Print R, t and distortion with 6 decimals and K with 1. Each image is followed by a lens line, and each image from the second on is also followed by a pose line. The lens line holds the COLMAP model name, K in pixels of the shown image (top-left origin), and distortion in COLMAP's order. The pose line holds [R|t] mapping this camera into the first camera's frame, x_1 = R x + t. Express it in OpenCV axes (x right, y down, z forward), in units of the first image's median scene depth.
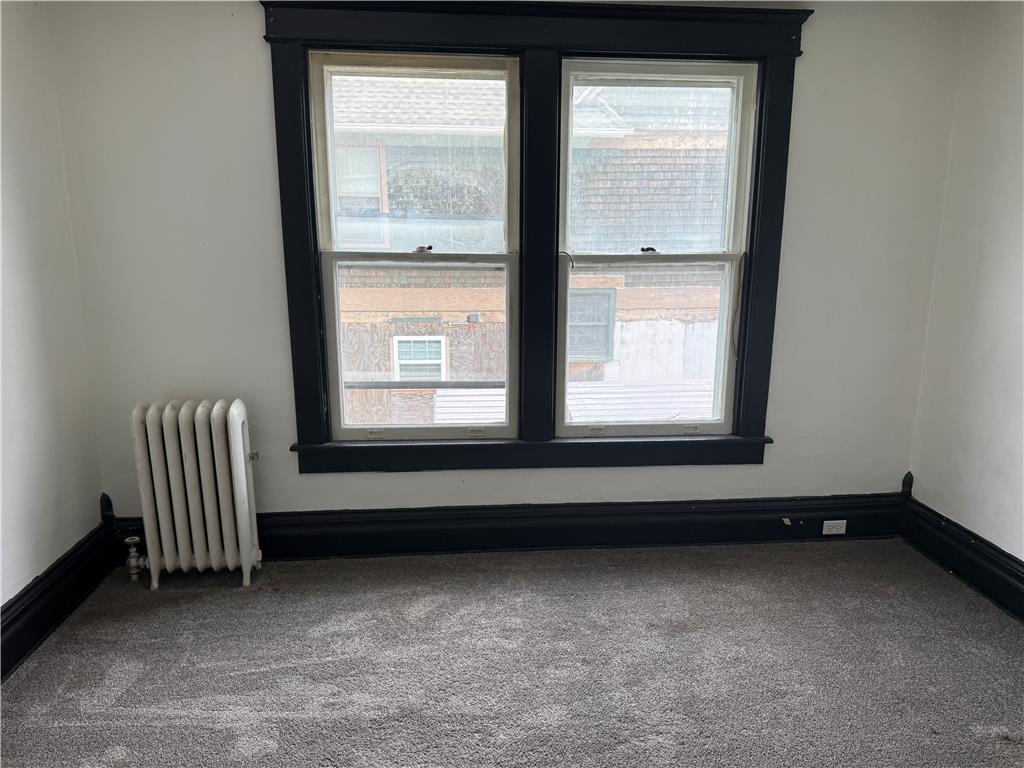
lens RADIAL K [[732.1, 0, 513.4], [0, 732.1, 393.0], [0, 0, 1]] dist [0.057968, -0.067393]
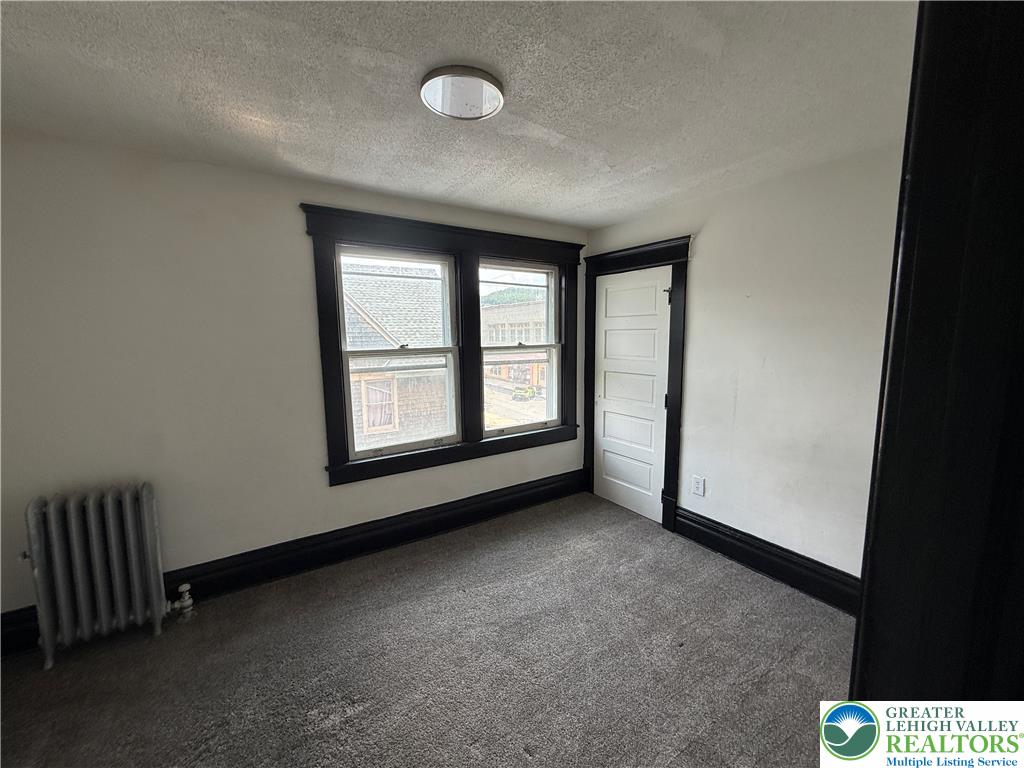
lens RADIAL K [[417.5, 0, 512.3], [0, 417.5, 378.9], [0, 0, 1]] dist [0.000076, 0.000024]
pose [[0.863261, -0.063318, 0.500771, -0.410791], [0.121628, 0.988962, -0.084626, 0.006567], [-0.489885, 0.133962, 0.861433, -0.019746]]
